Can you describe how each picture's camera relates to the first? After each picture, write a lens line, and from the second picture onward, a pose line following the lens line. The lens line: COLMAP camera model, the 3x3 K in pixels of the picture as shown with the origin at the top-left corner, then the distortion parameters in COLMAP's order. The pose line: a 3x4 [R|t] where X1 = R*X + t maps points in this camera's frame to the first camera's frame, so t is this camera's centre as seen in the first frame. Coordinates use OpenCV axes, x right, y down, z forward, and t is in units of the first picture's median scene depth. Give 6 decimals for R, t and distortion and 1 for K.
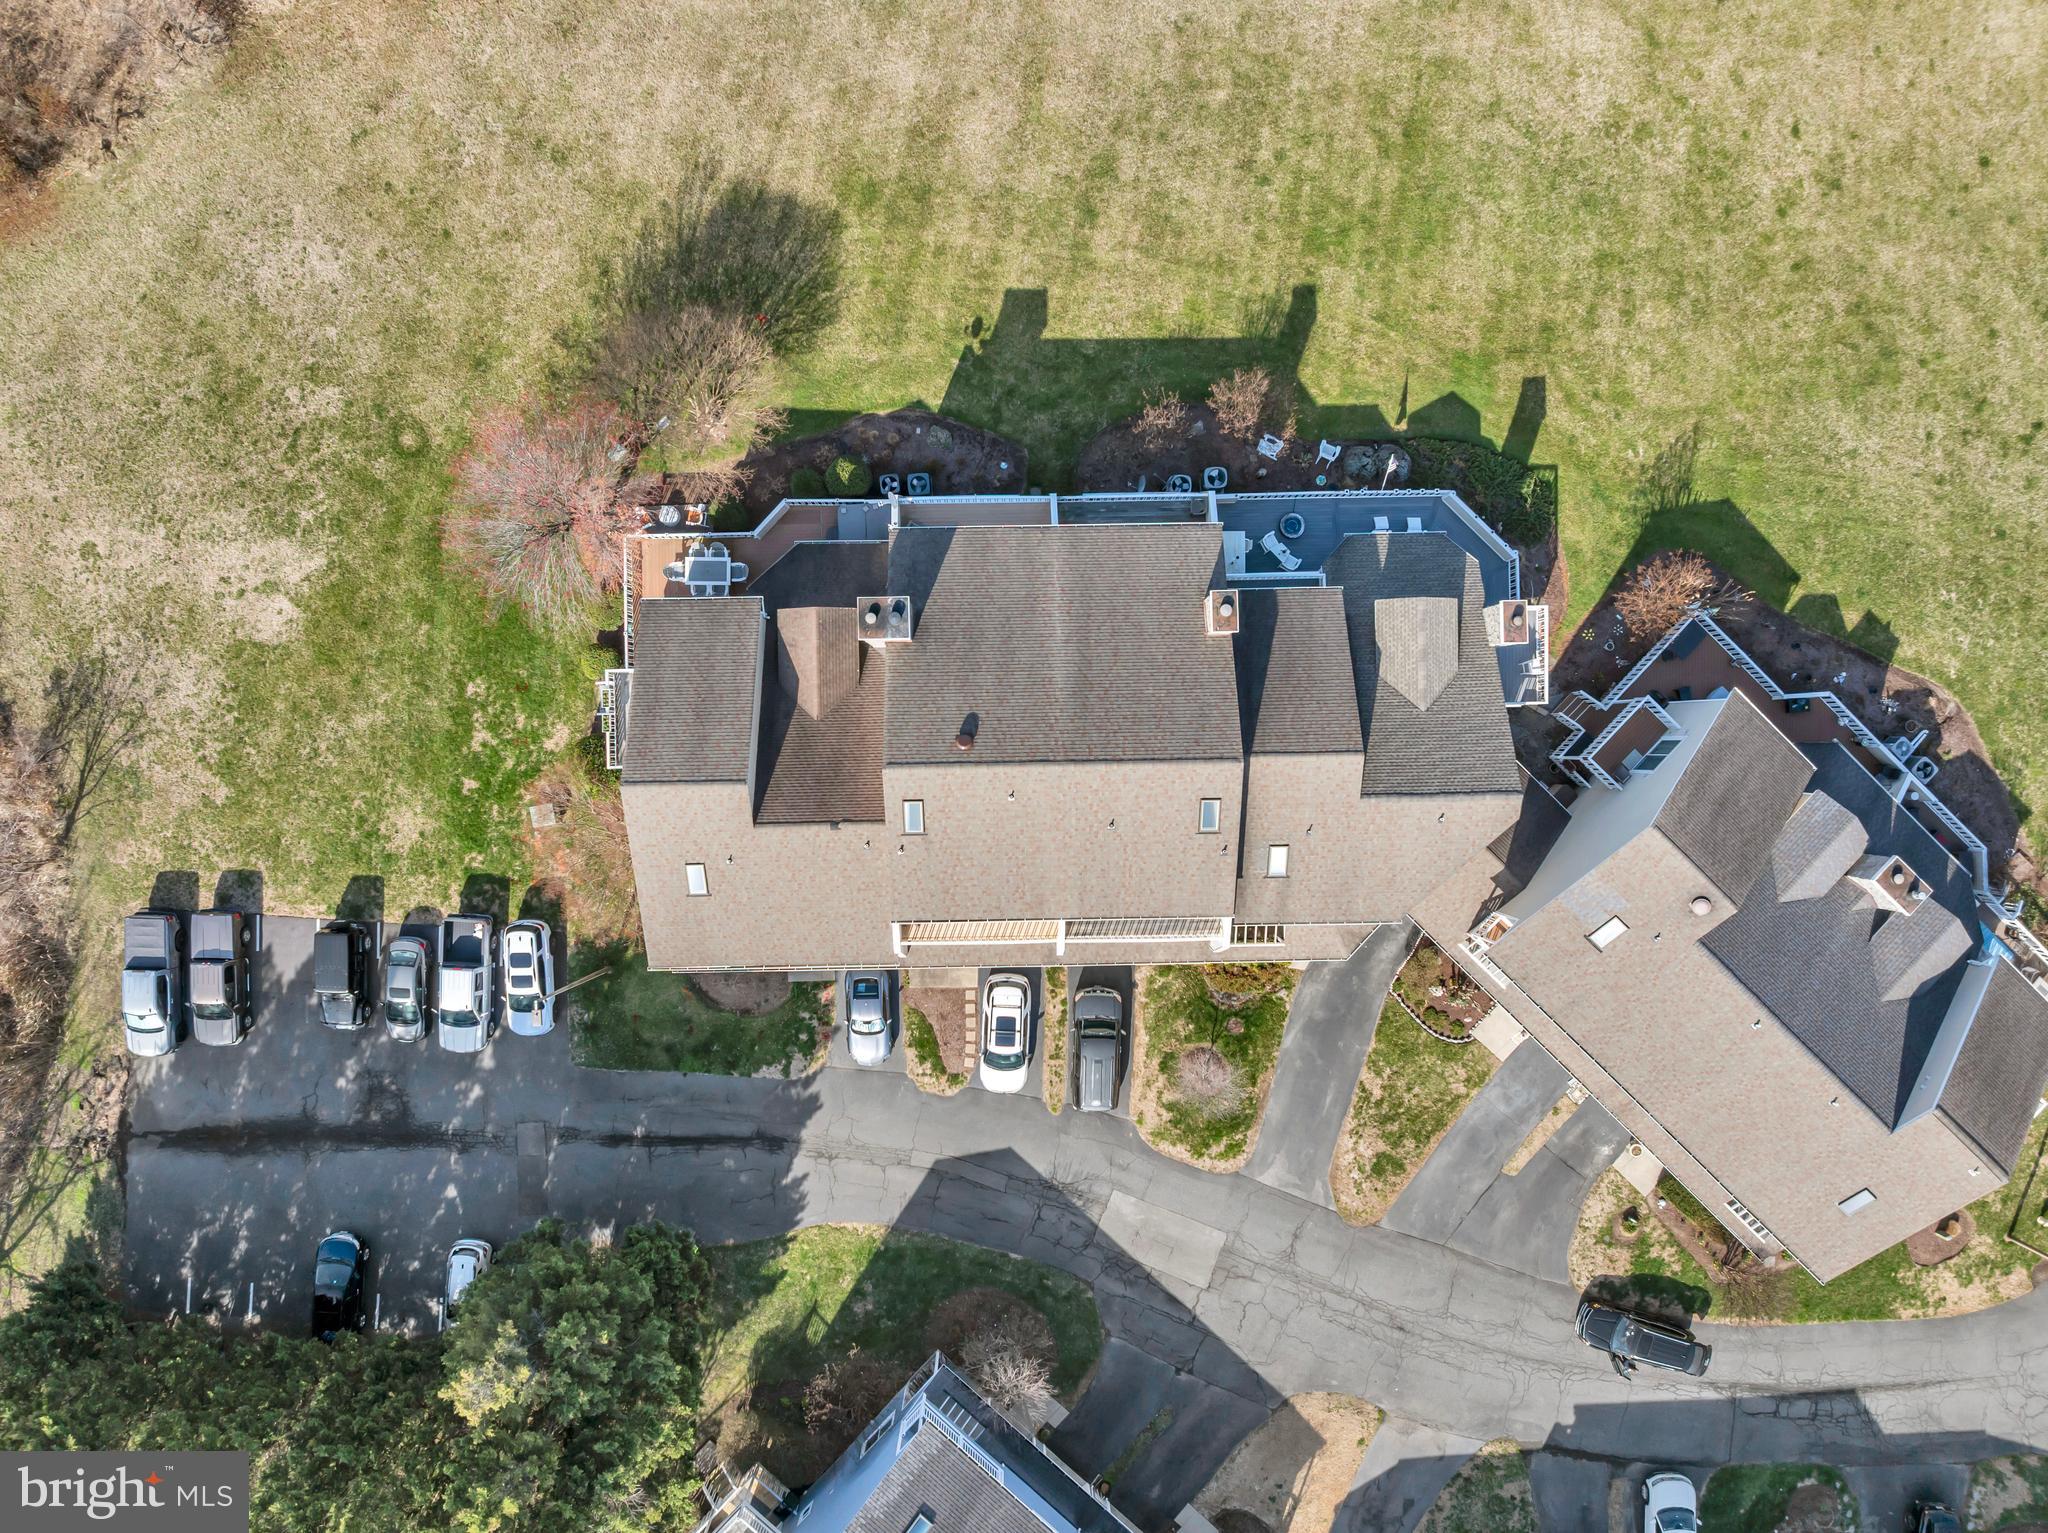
lens RADIAL K [[1444.5, 0, 1013.4], [0, 1444.5, 760.3], [0, 0, 1]] dist [-0.050045, 0.016665]
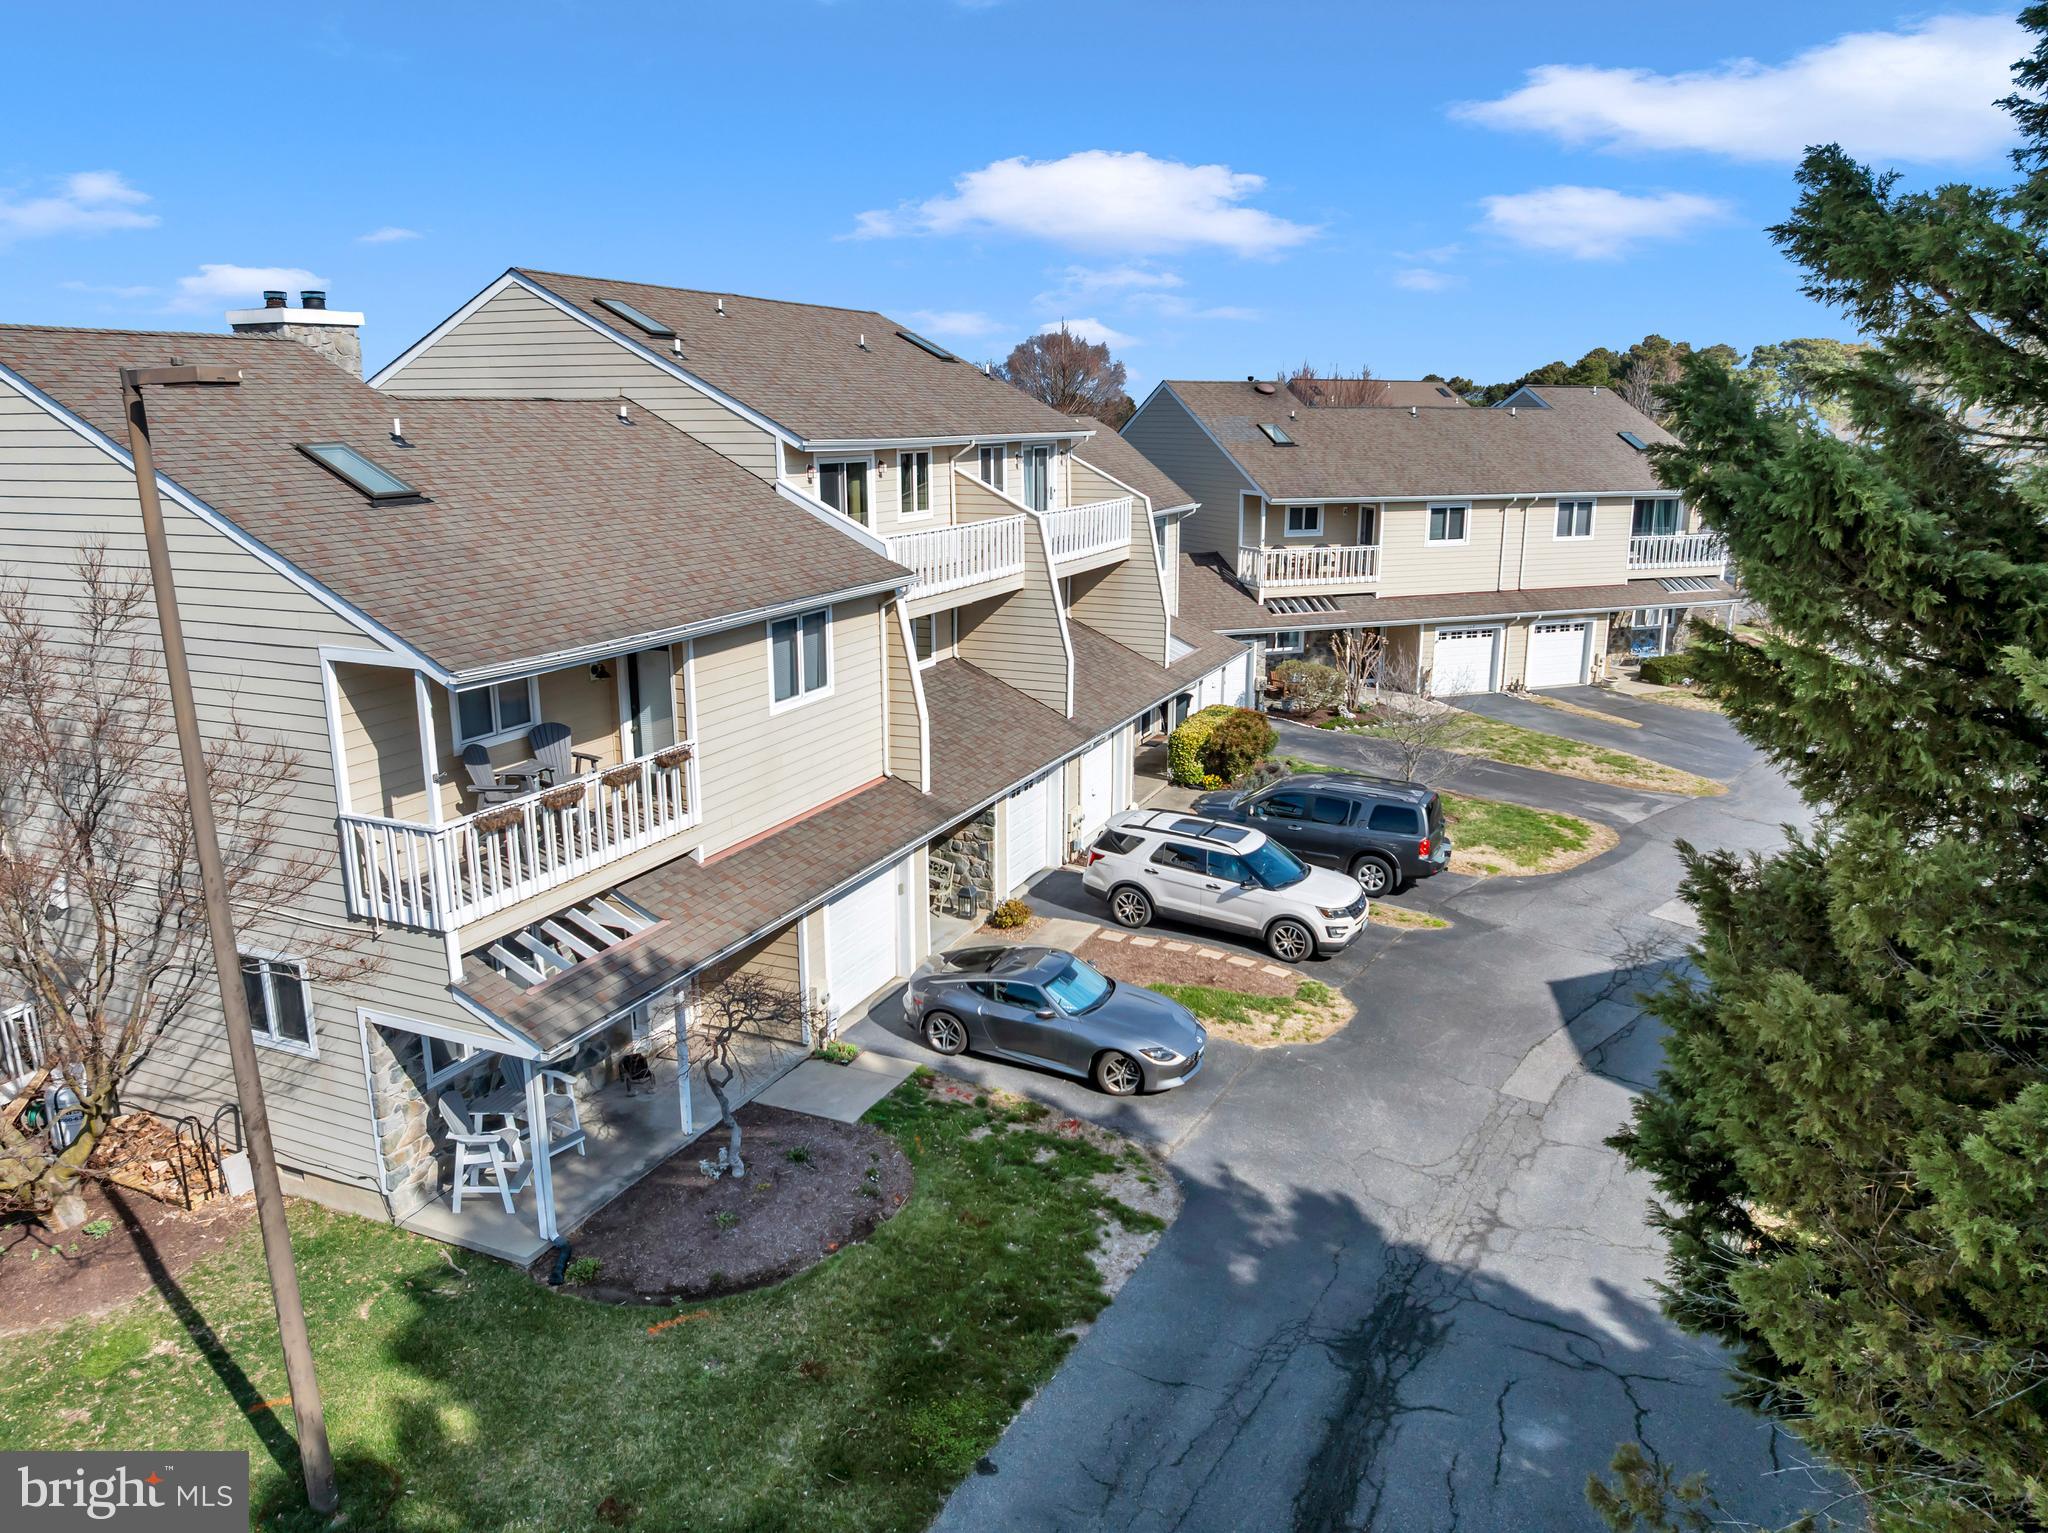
lens RADIAL K [[1444.5, 0, 1025.4], [0, 1444.5, 750.4], [0, 0, 1]] dist [-0.050045, 0.016665]
pose [[0.412628, -0.210099, 0.886339, -0.389300], [0.910798, 0.080647, -0.404898, 0.300355], [0.013589, 0.974348, 0.224635, 0.855583]]
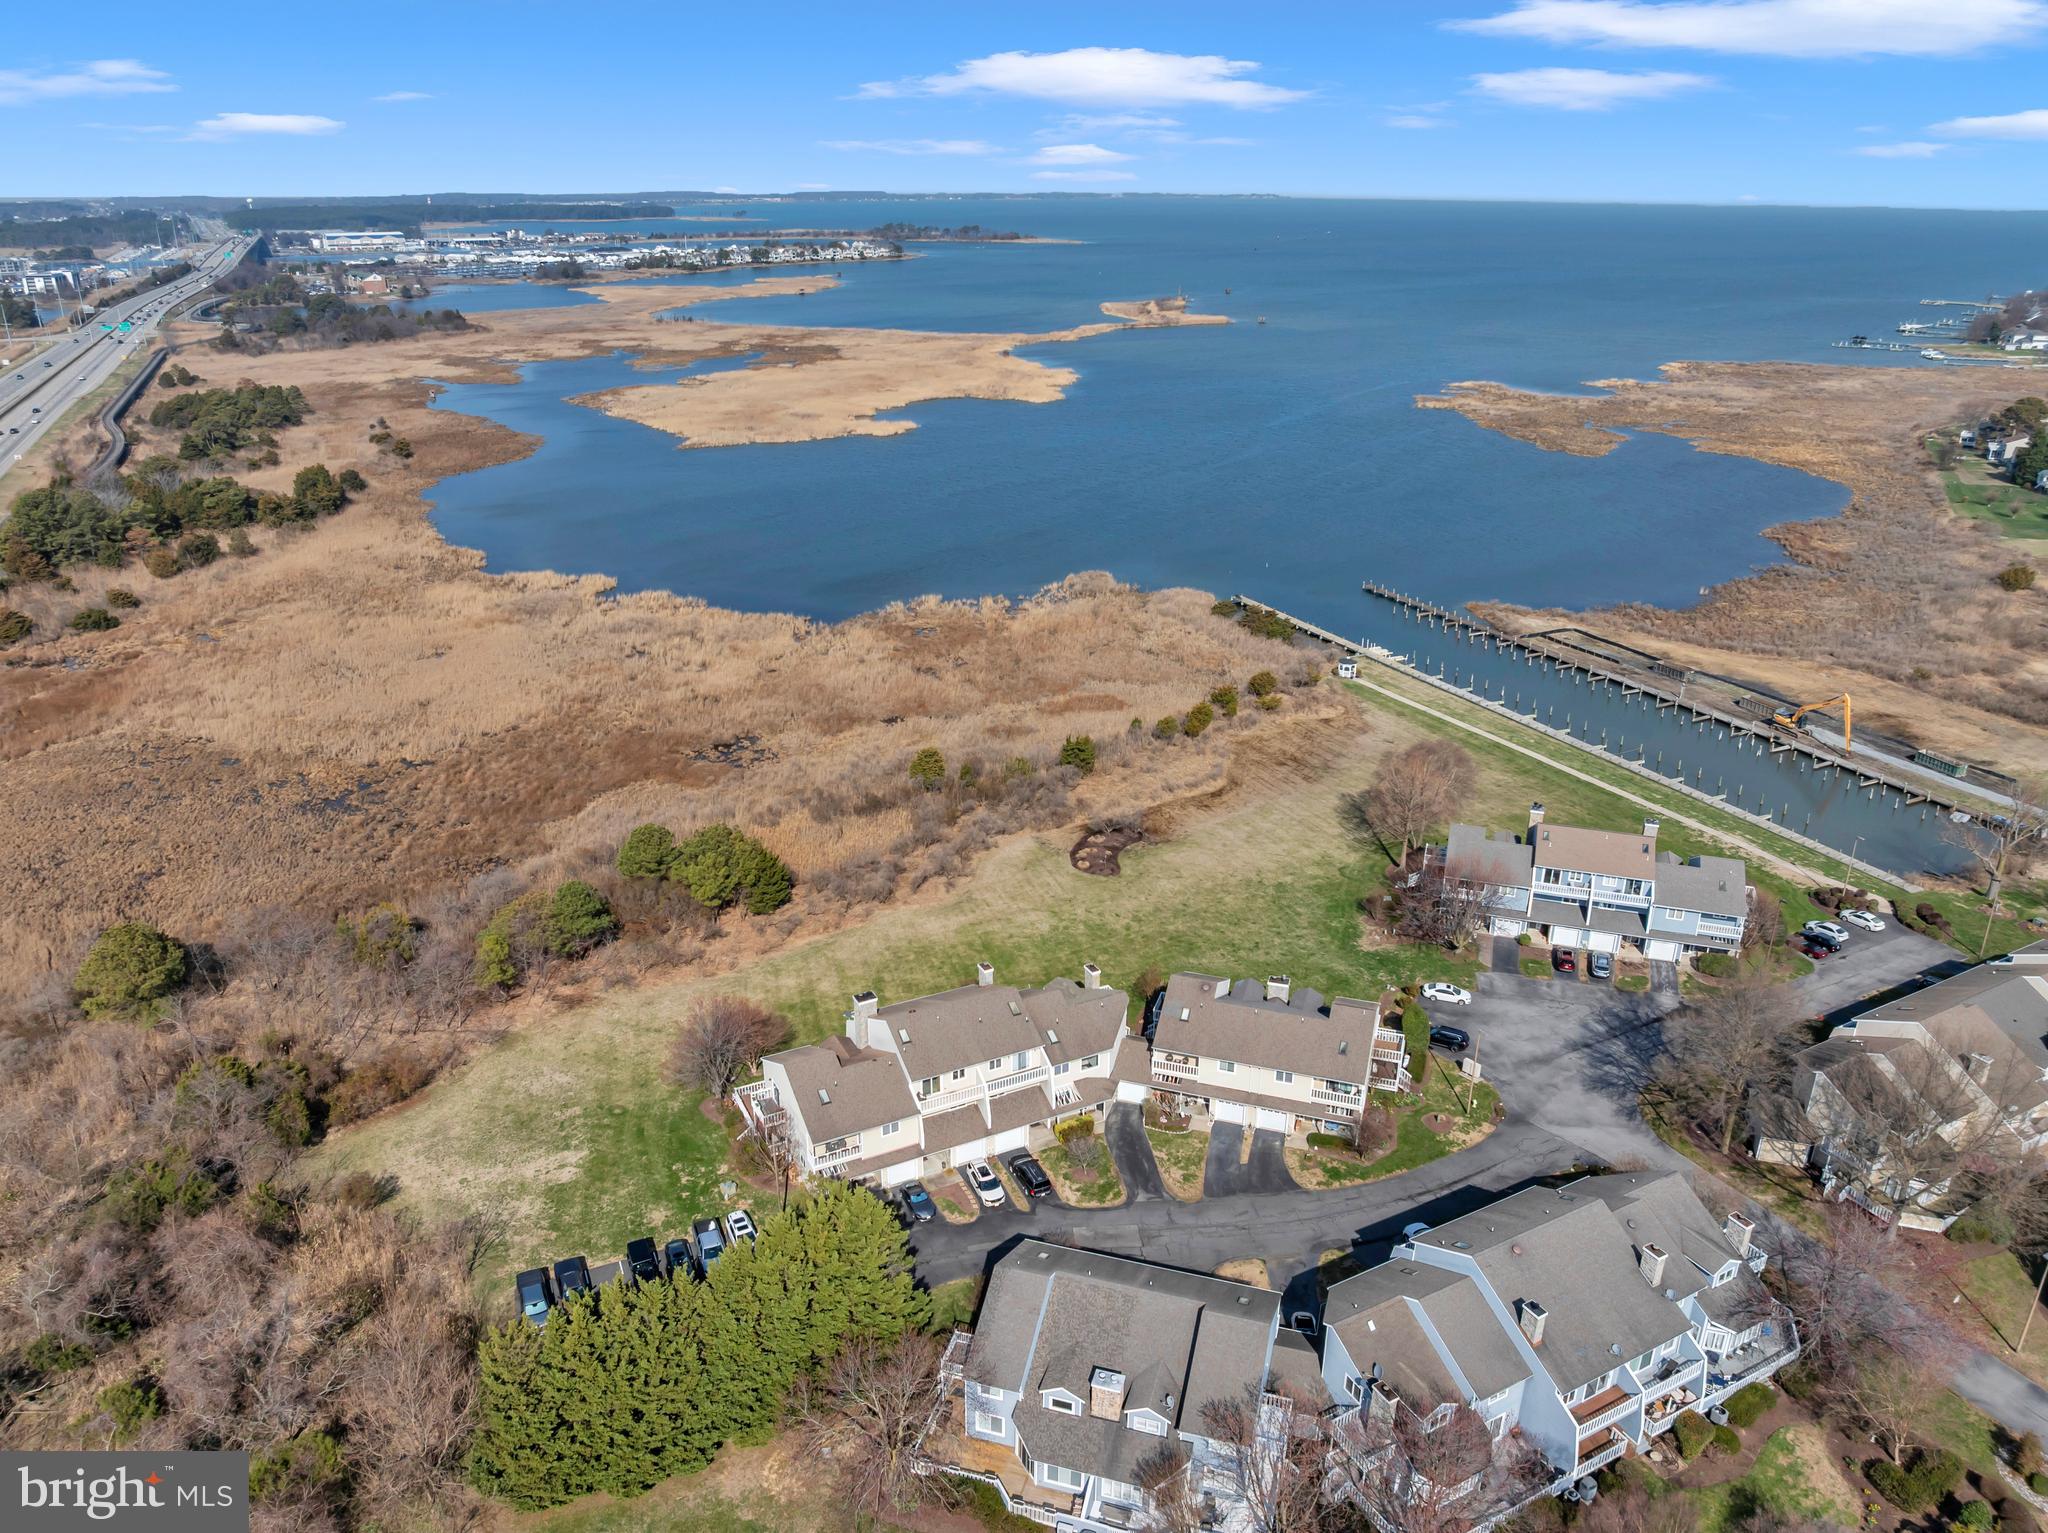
lens RADIAL K [[1444.5, 0, 1015.0], [0, 1444.5, 754.7], [0, 0, 1]] dist [-0.050045, 0.016665]
pose [[0.903317, -0.161926, 0.397239, -0.654005], [0.428876, 0.321042, -0.844392, 1.673916], [0.009198, 0.933119, 0.359449, -0.262671]]
